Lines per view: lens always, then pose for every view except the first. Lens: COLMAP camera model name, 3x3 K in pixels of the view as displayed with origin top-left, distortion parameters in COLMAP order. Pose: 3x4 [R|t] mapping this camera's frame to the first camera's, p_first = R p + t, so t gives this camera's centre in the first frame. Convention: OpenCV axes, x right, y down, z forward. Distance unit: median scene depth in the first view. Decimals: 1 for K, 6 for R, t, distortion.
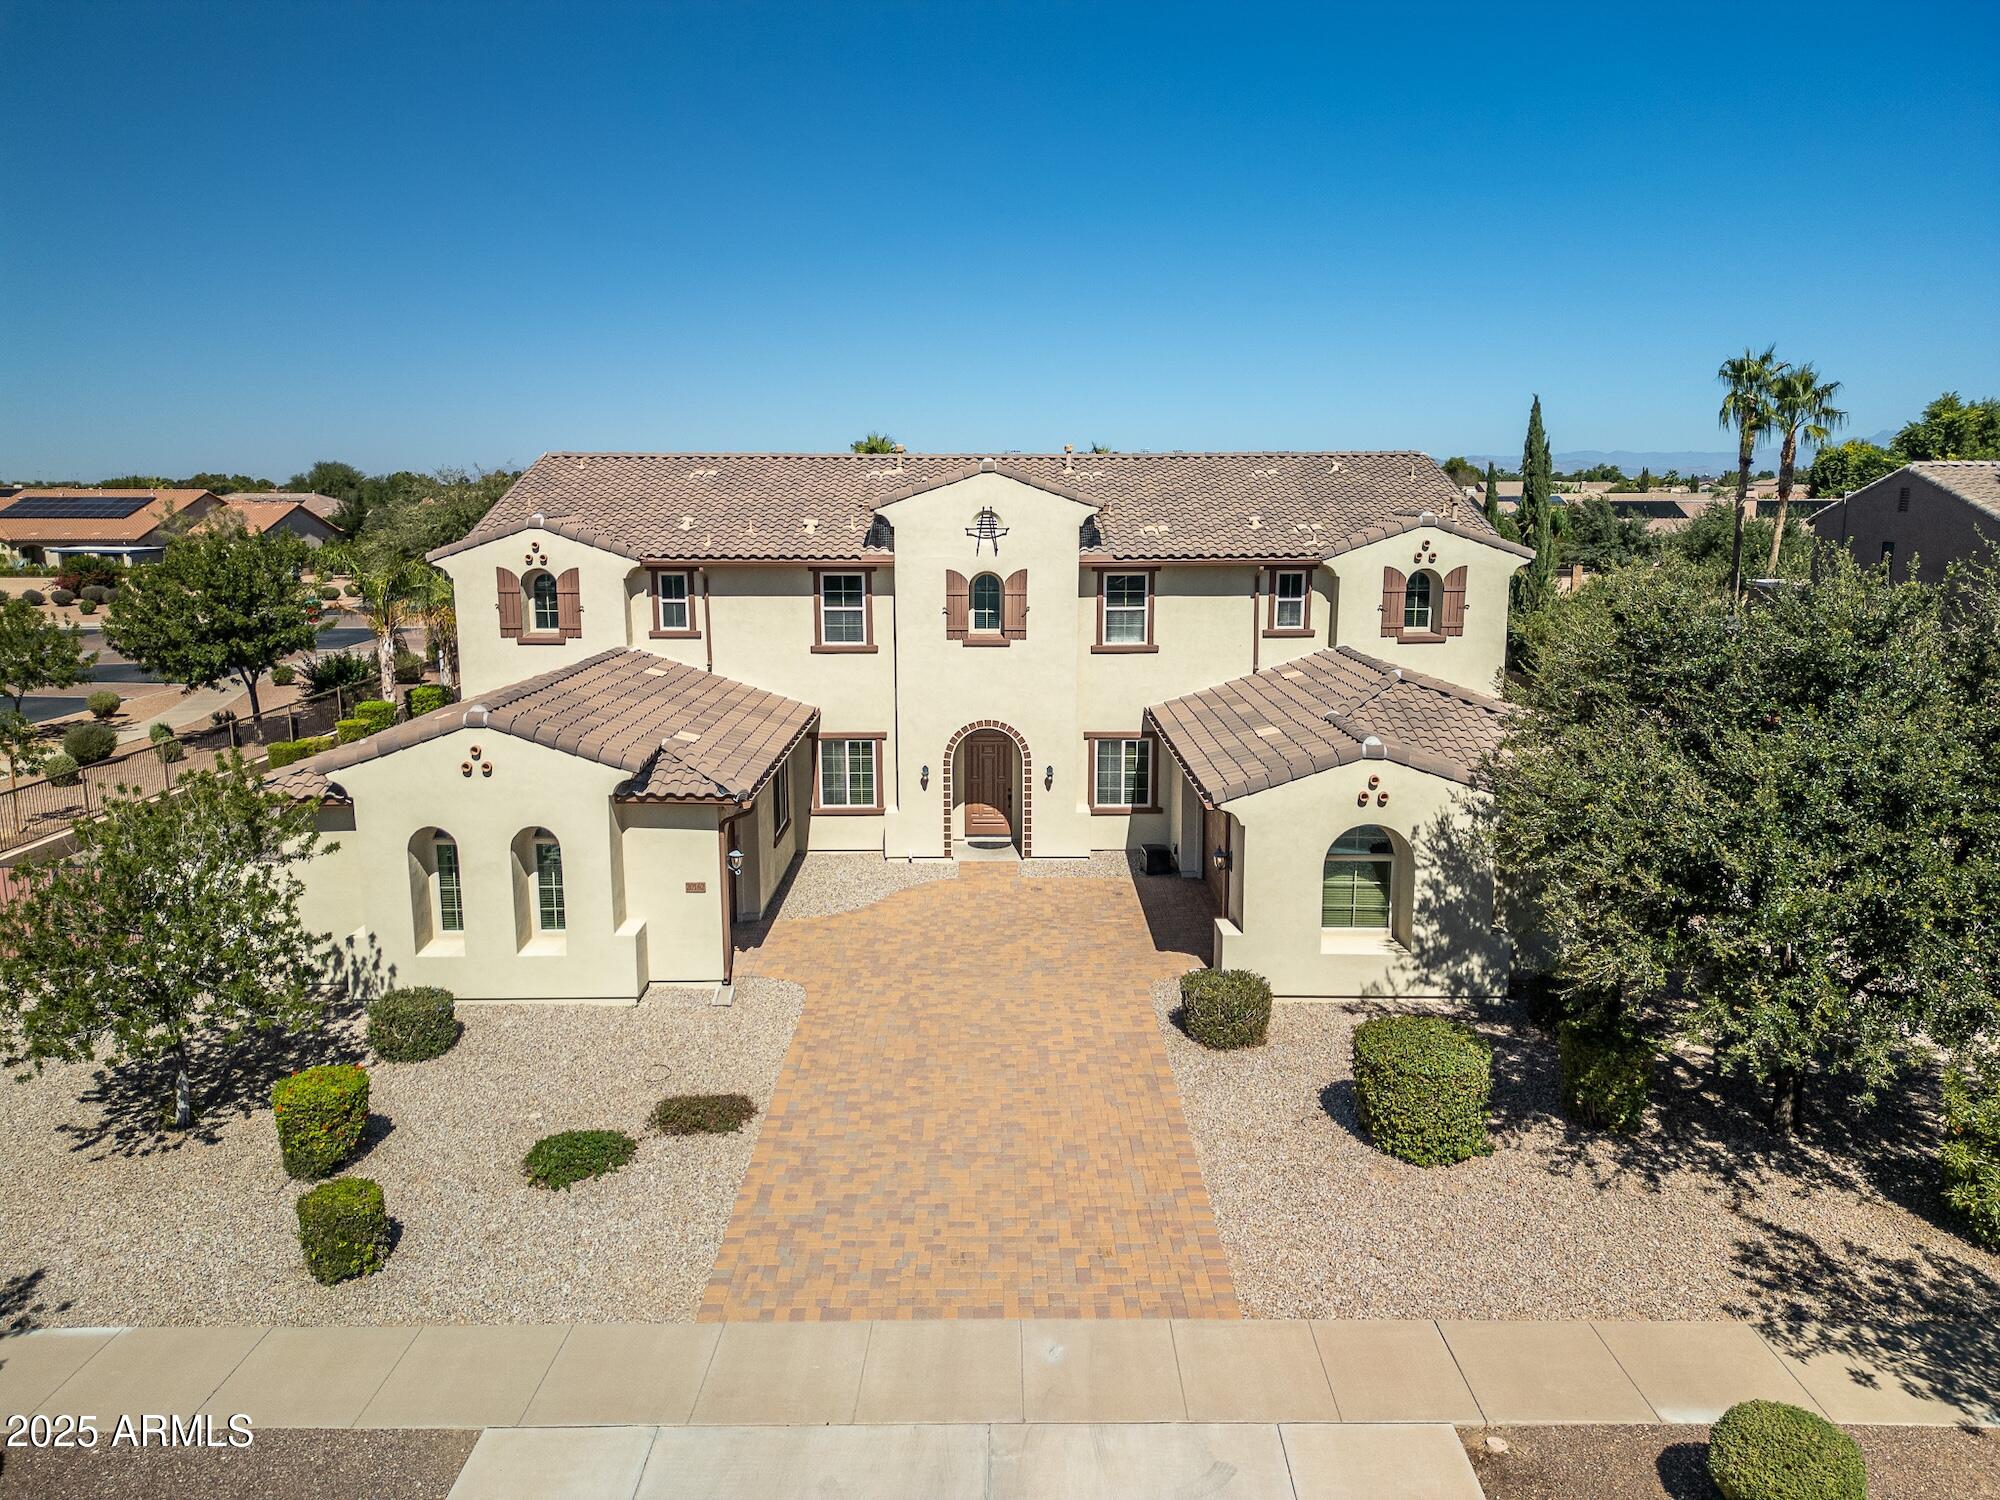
lens RADIAL K [[1386.1, 0, 1000.0], [0, 1386.1, 773.3], [0, 0, 1]] dist [0.063110, -0.062487]
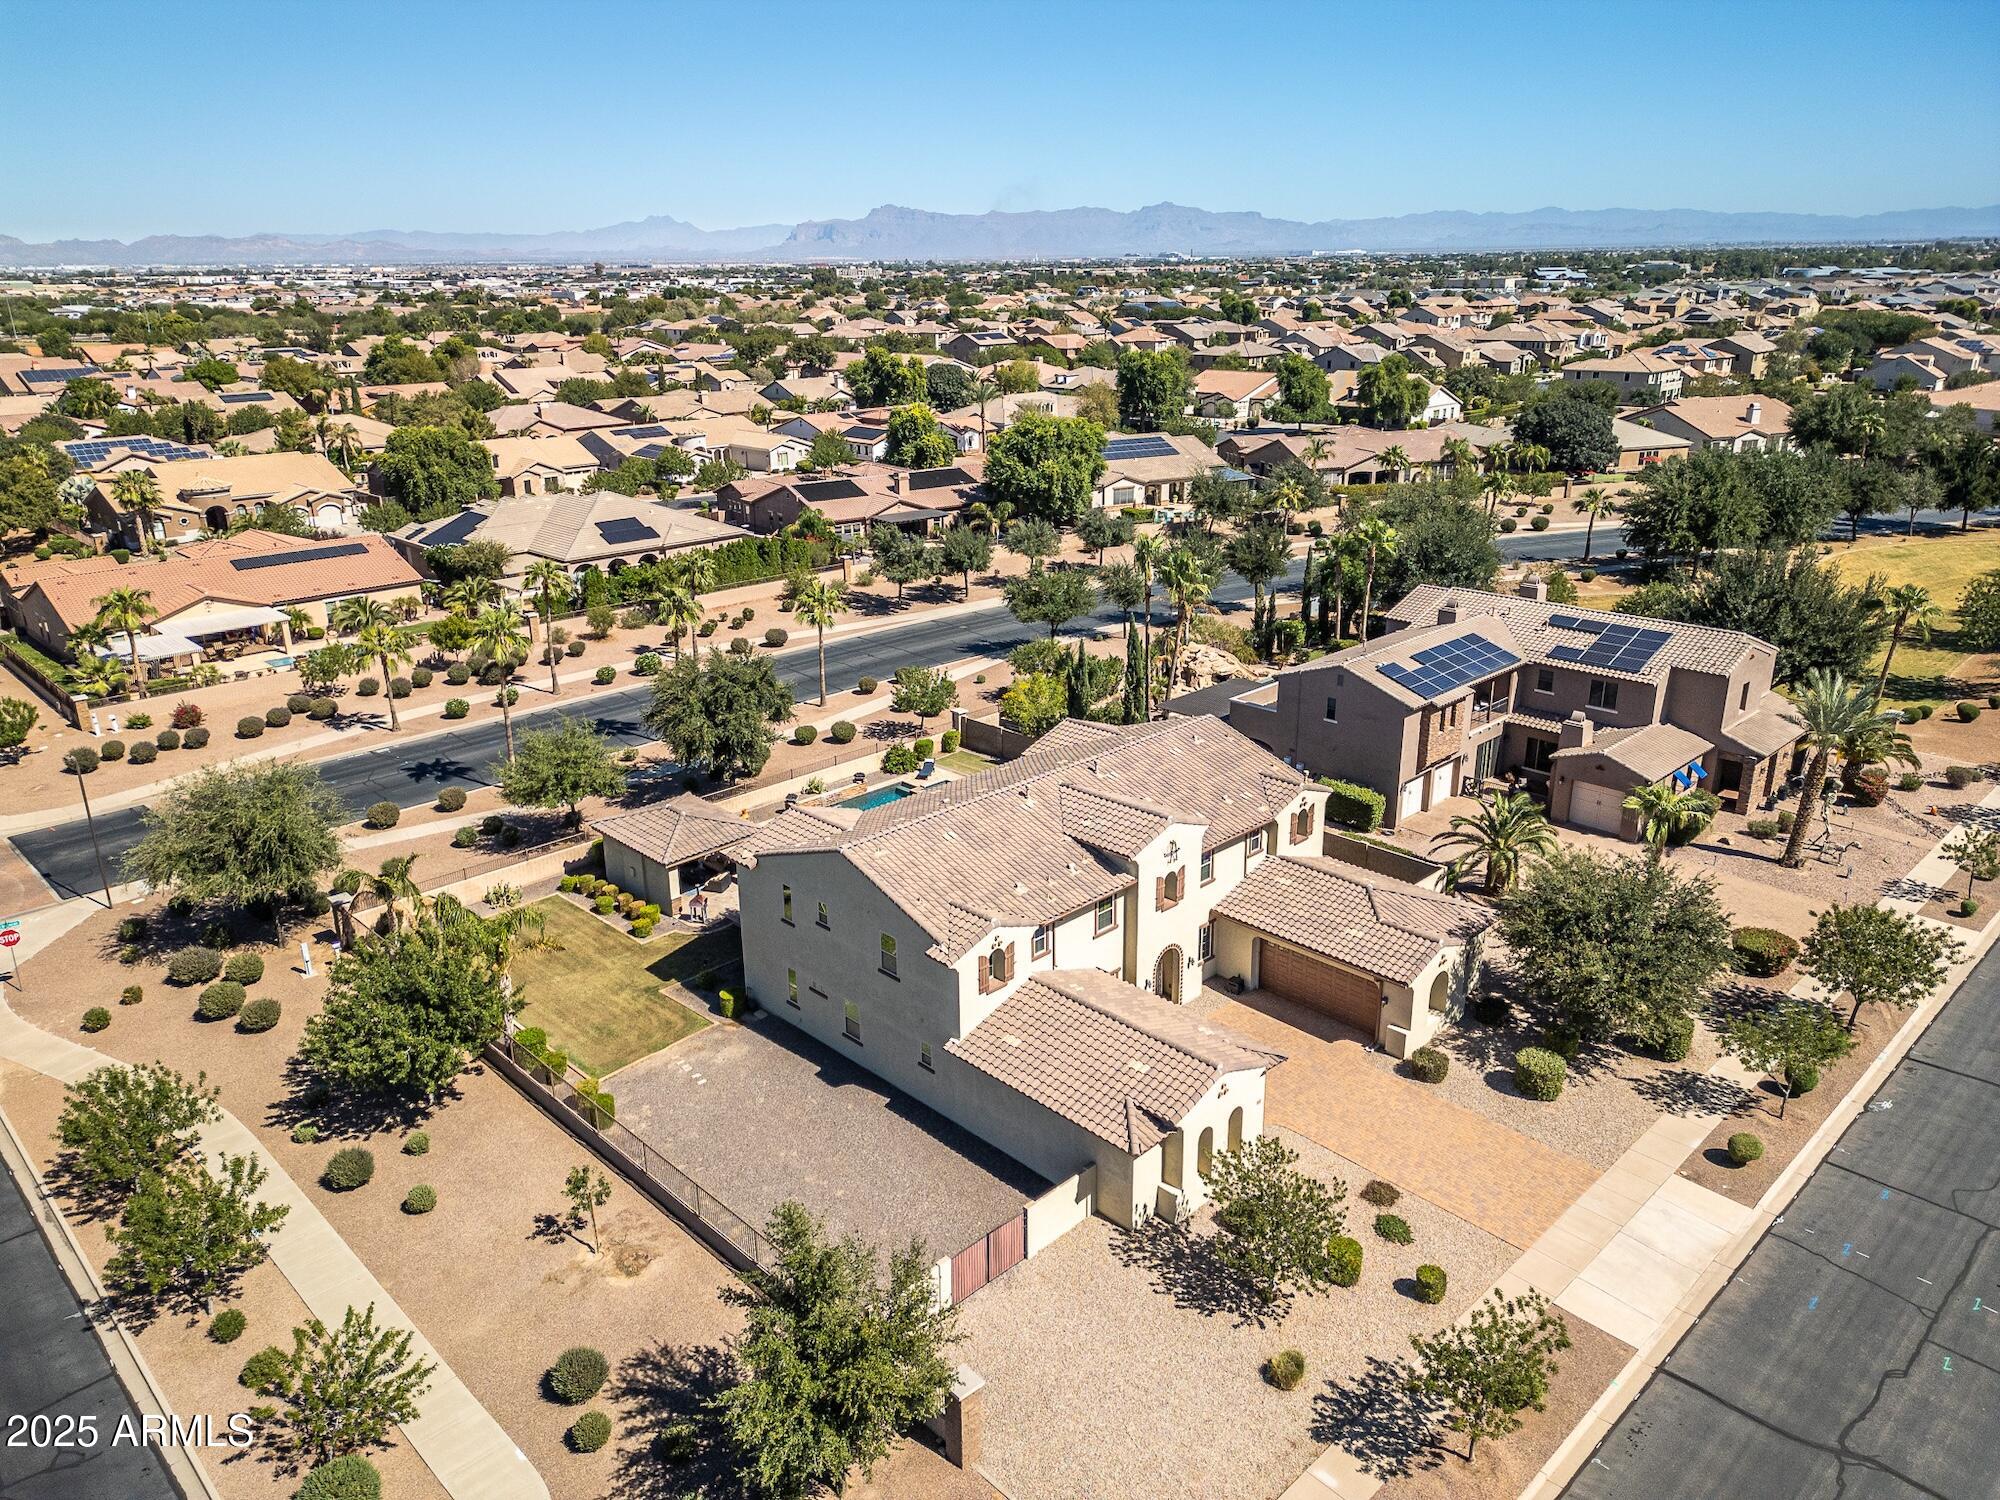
lens RADIAL K [[1391.3, 0, 994.9], [0, 1391.3, 752.6], [0, 0, 1]] dist [0.057718, -0.052003]
pose [[0.721282, -0.234663, 0.651679, -1.361518], [0.149868, 0.971447, 0.183933, -0.680932], [-0.676234, -0.035001, 0.735855, -0.210626]]
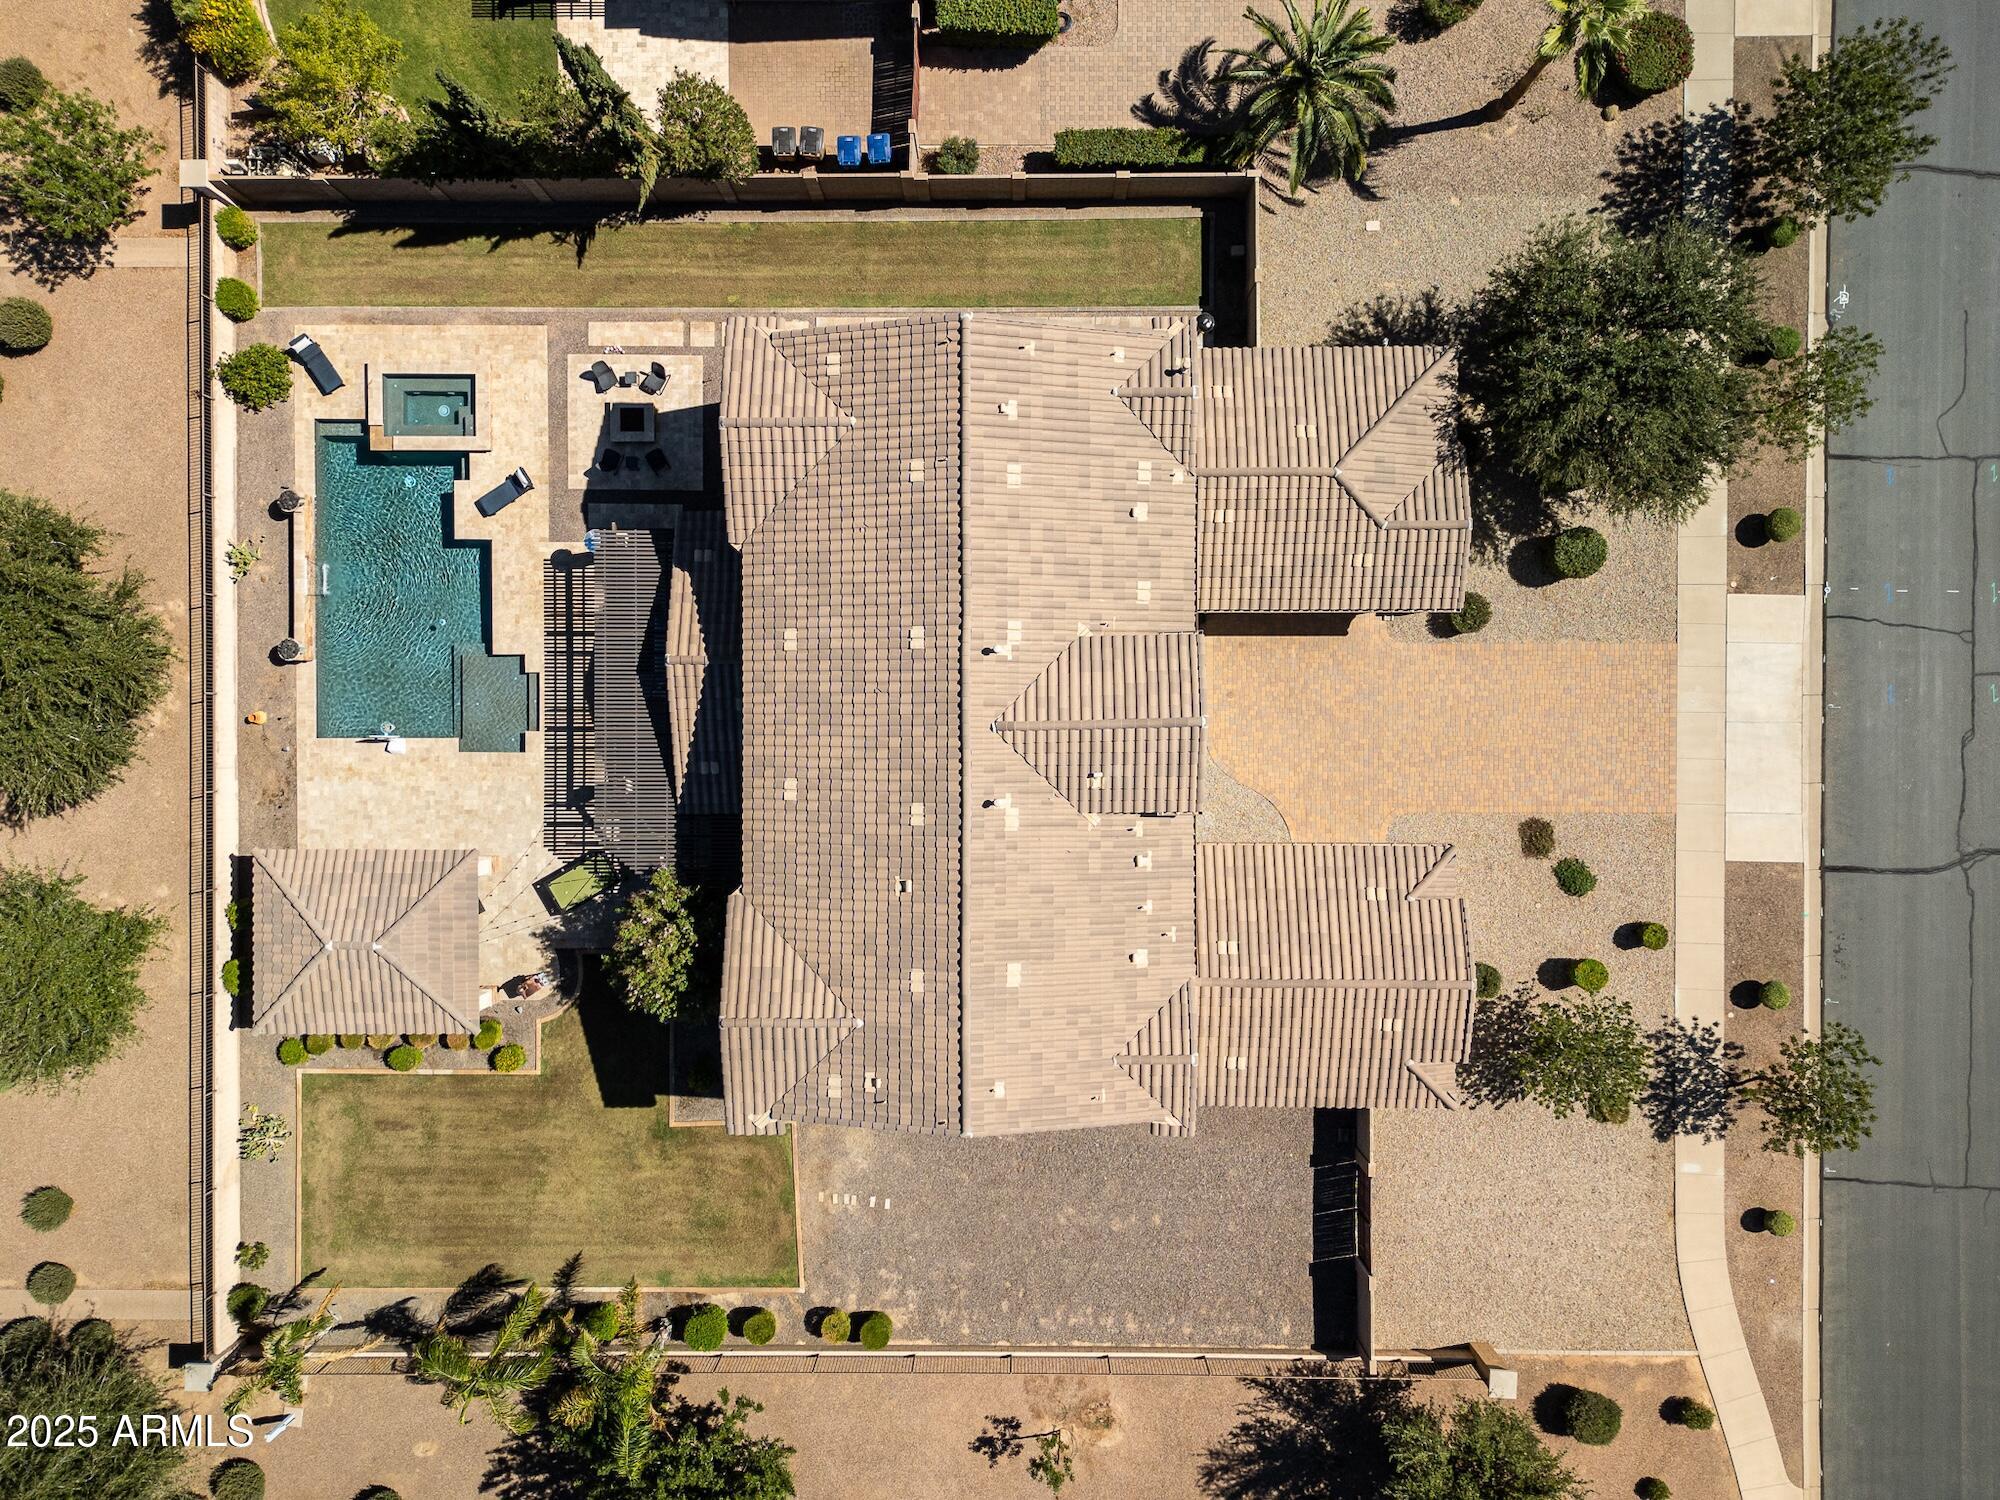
lens RADIAL K [[1385.5, 0, 1000.0], [0, 1385.5, 750.0], [0, 0, 1]] dist [0.066769, -0.063753]
pose [[0.006843, -0.999972, -0.003104, -0.035759], [0.216094, -0.001552, 0.976371, -1.516419], [-0.976349, -0.007352, 0.216077, 0.892704]]
